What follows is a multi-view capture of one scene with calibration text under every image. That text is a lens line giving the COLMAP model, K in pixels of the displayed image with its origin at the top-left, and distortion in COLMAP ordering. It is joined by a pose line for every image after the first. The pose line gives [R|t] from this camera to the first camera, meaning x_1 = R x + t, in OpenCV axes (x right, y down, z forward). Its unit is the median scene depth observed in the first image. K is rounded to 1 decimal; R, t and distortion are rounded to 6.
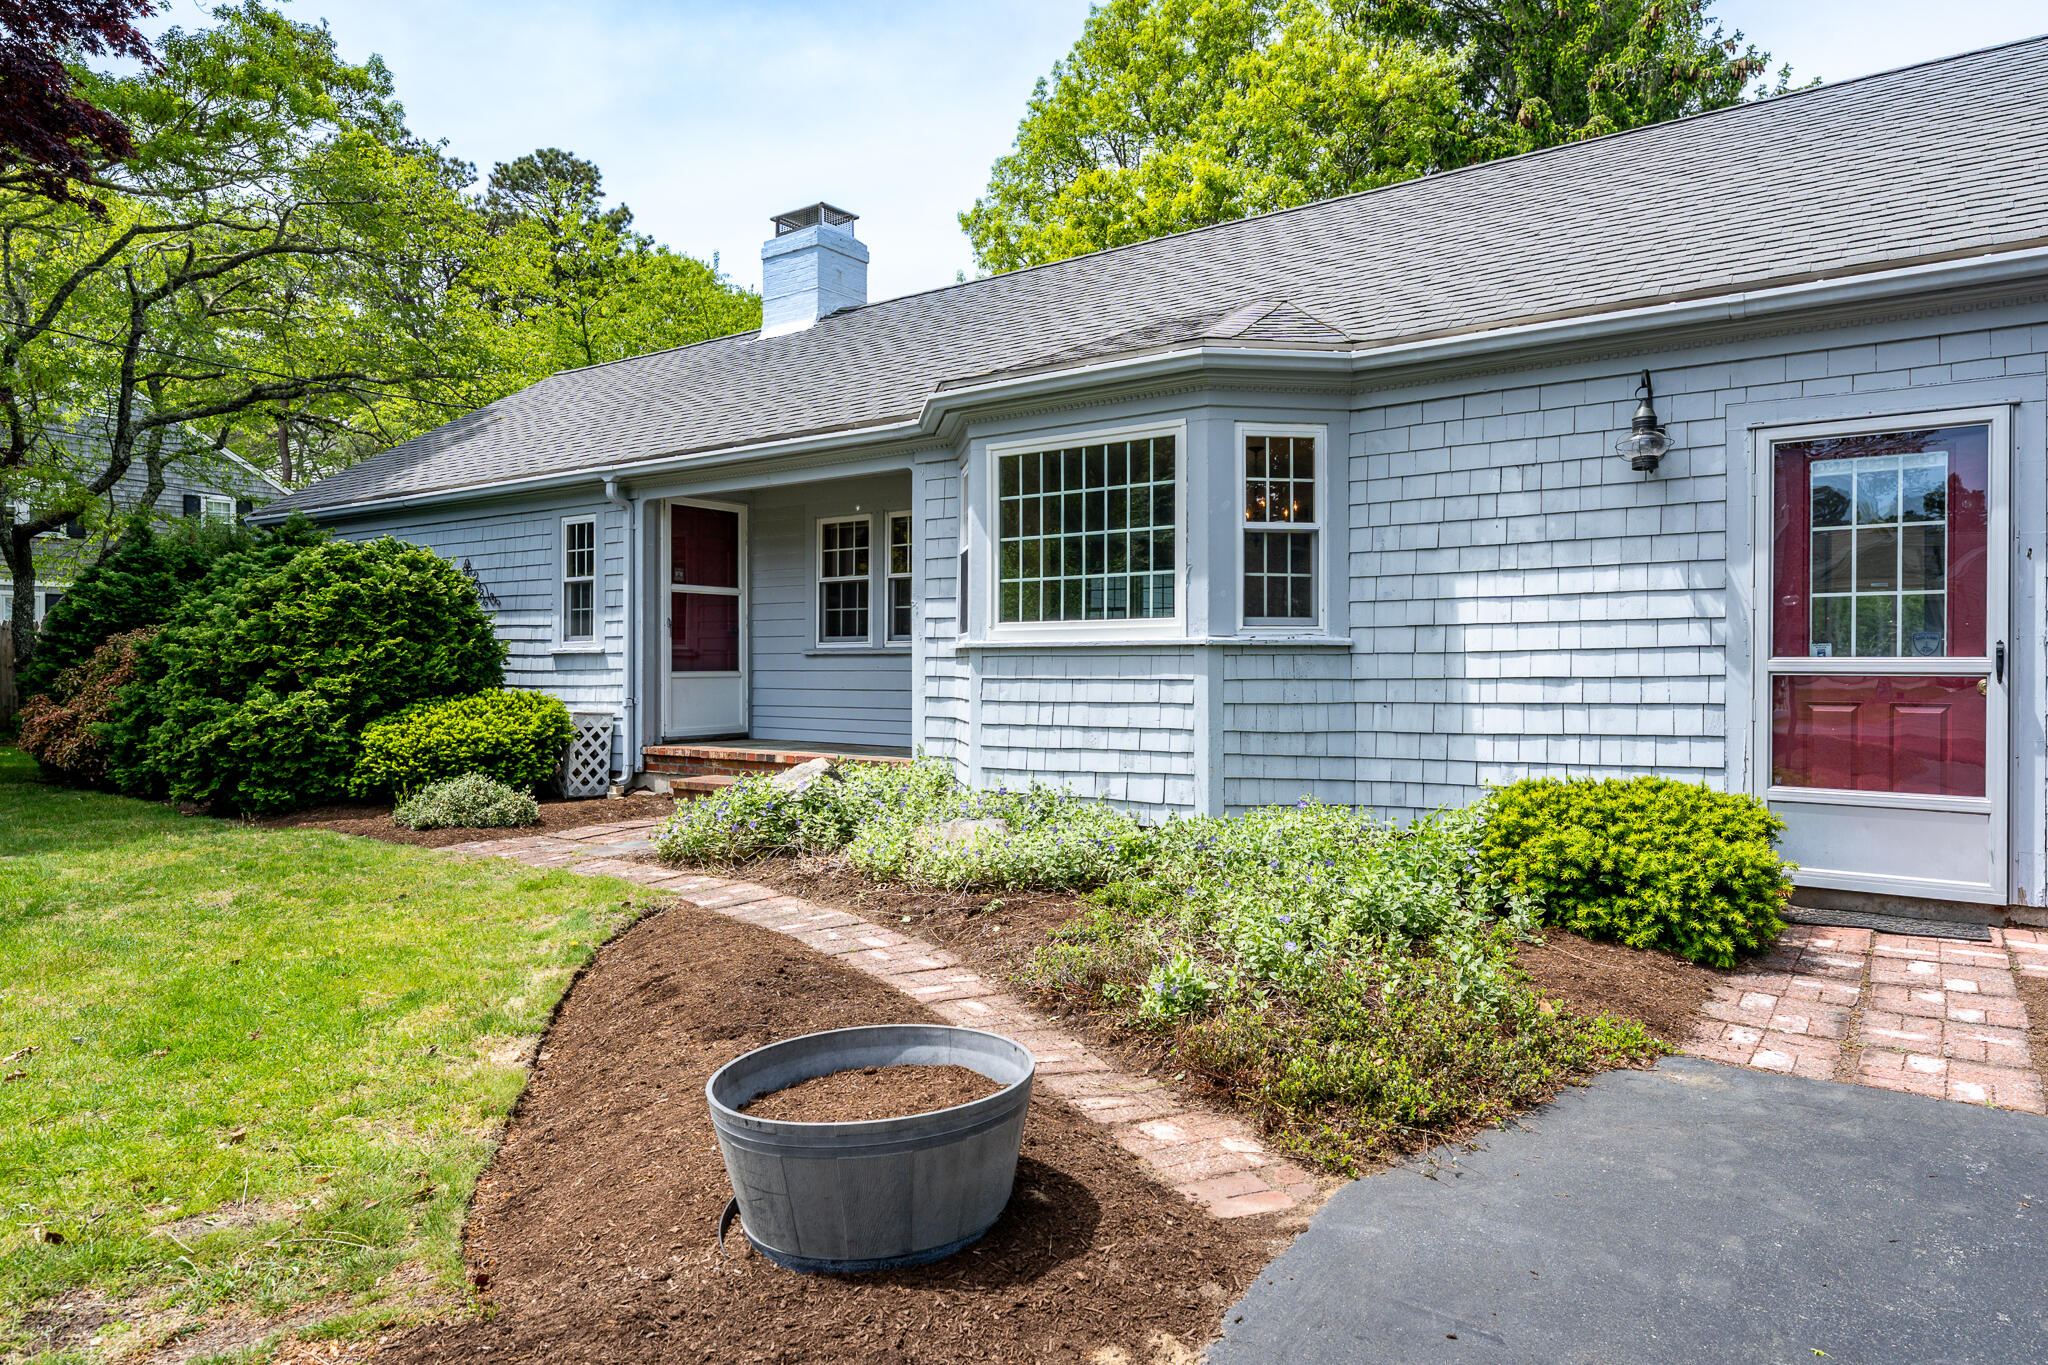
lens RADIAL K [[1258.2, 0, 1024.0], [0, 1258.2, 682.5], [0, 0, 1]] dist [0.002397, 0.000559]
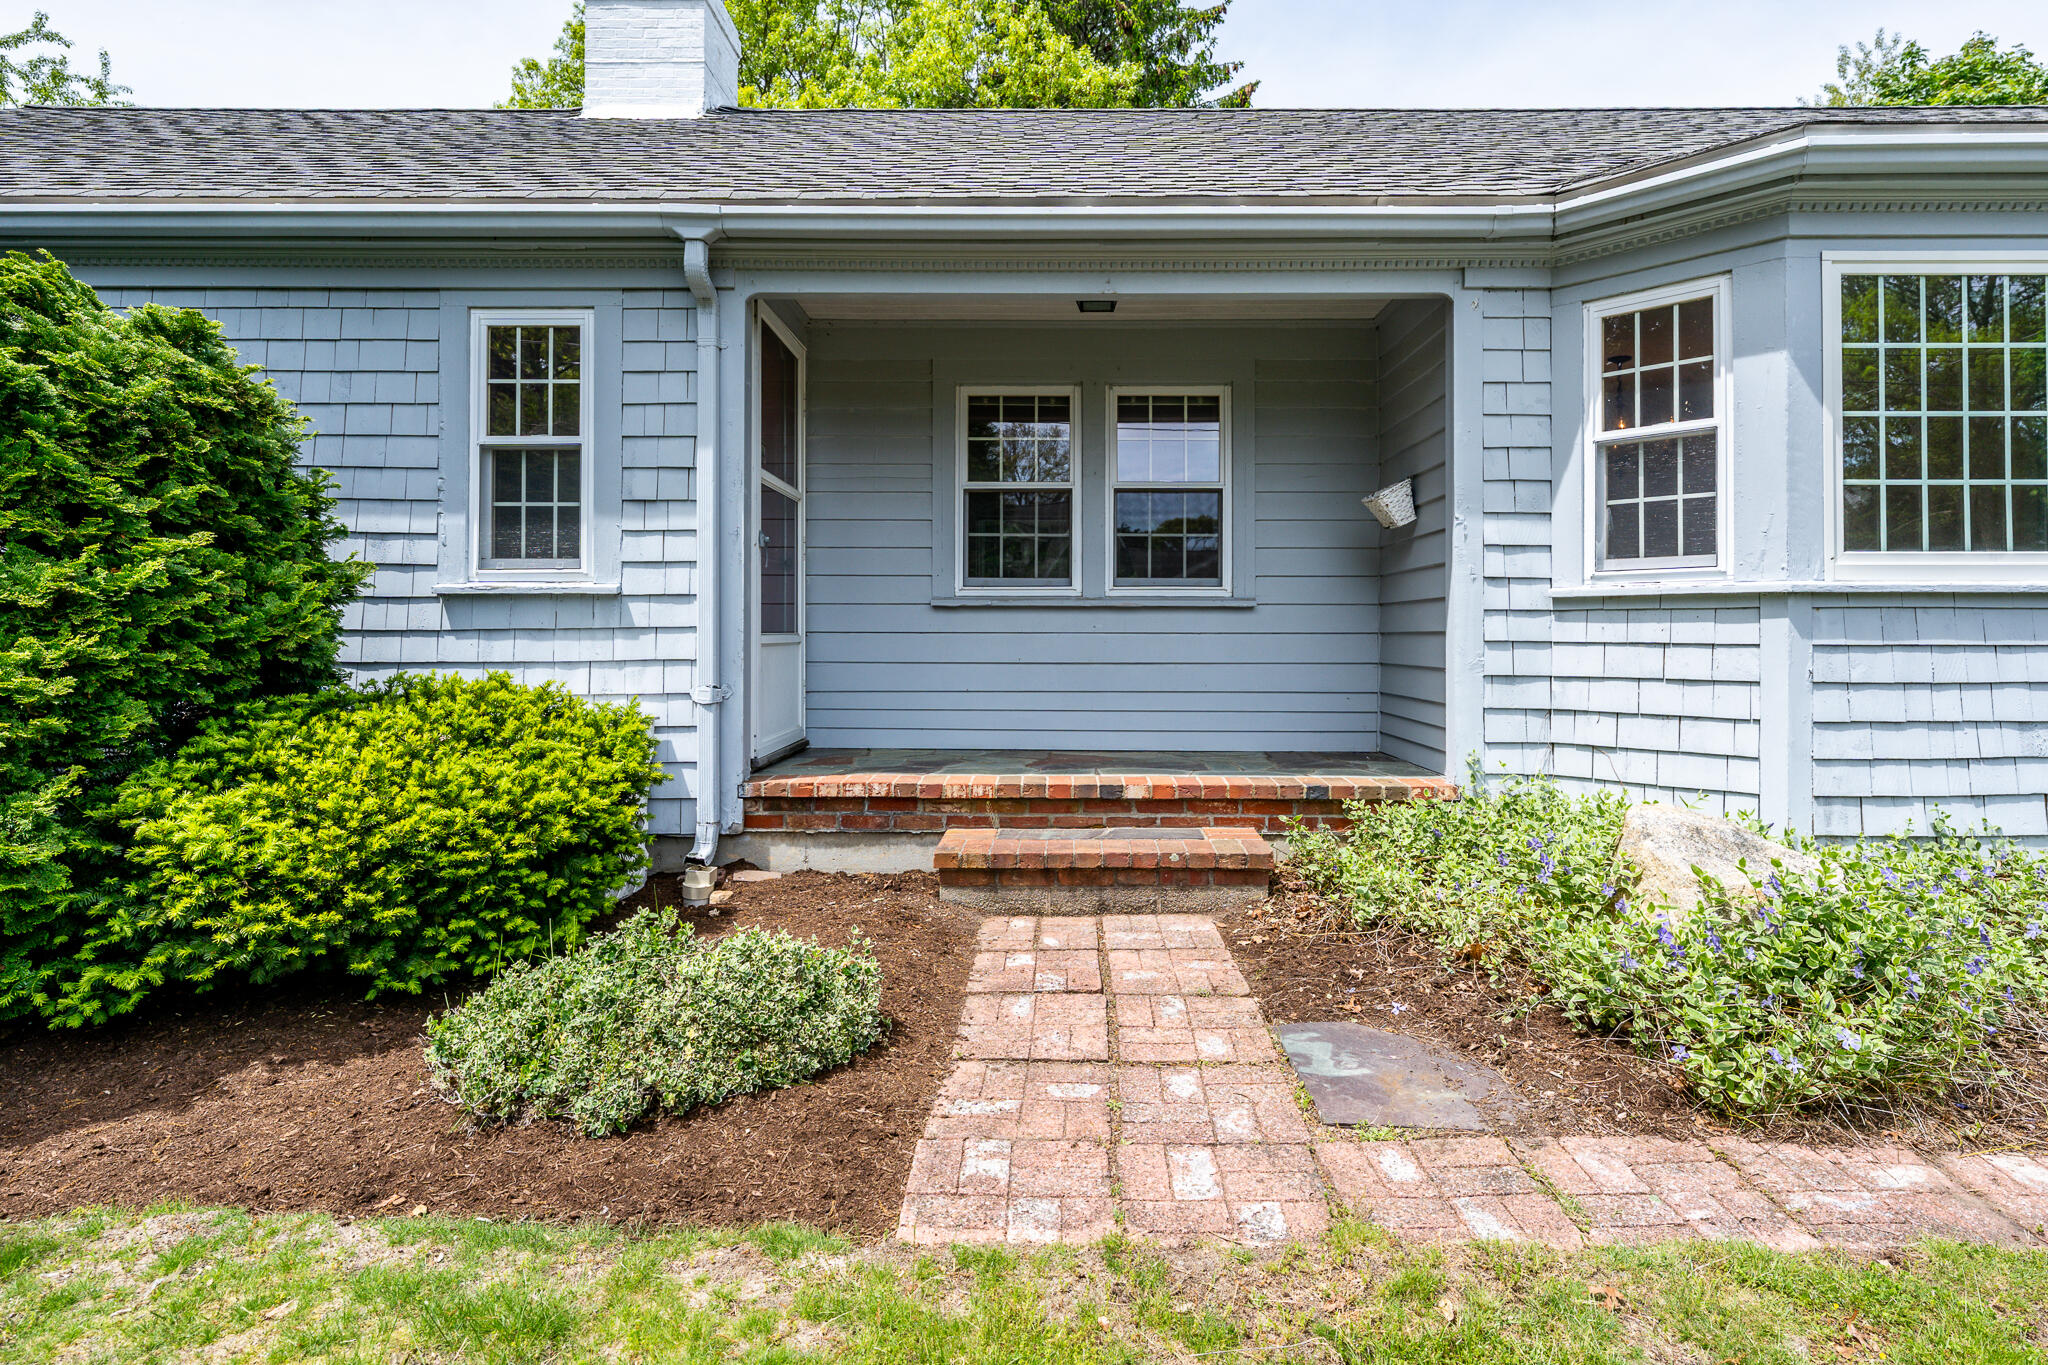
lens RADIAL K [[1033.4, 0, 1027.2], [0, 1033.4, 628.5], [0, 0, 1]] dist [0.008454, 0.000852]
pose [[0.813663, 0.005790, 0.581307, -0.486442], [0.003886, 0.999874, -0.015397, -0.003917], [-0.581323, 0.014787, 0.813538, 0.644222]]
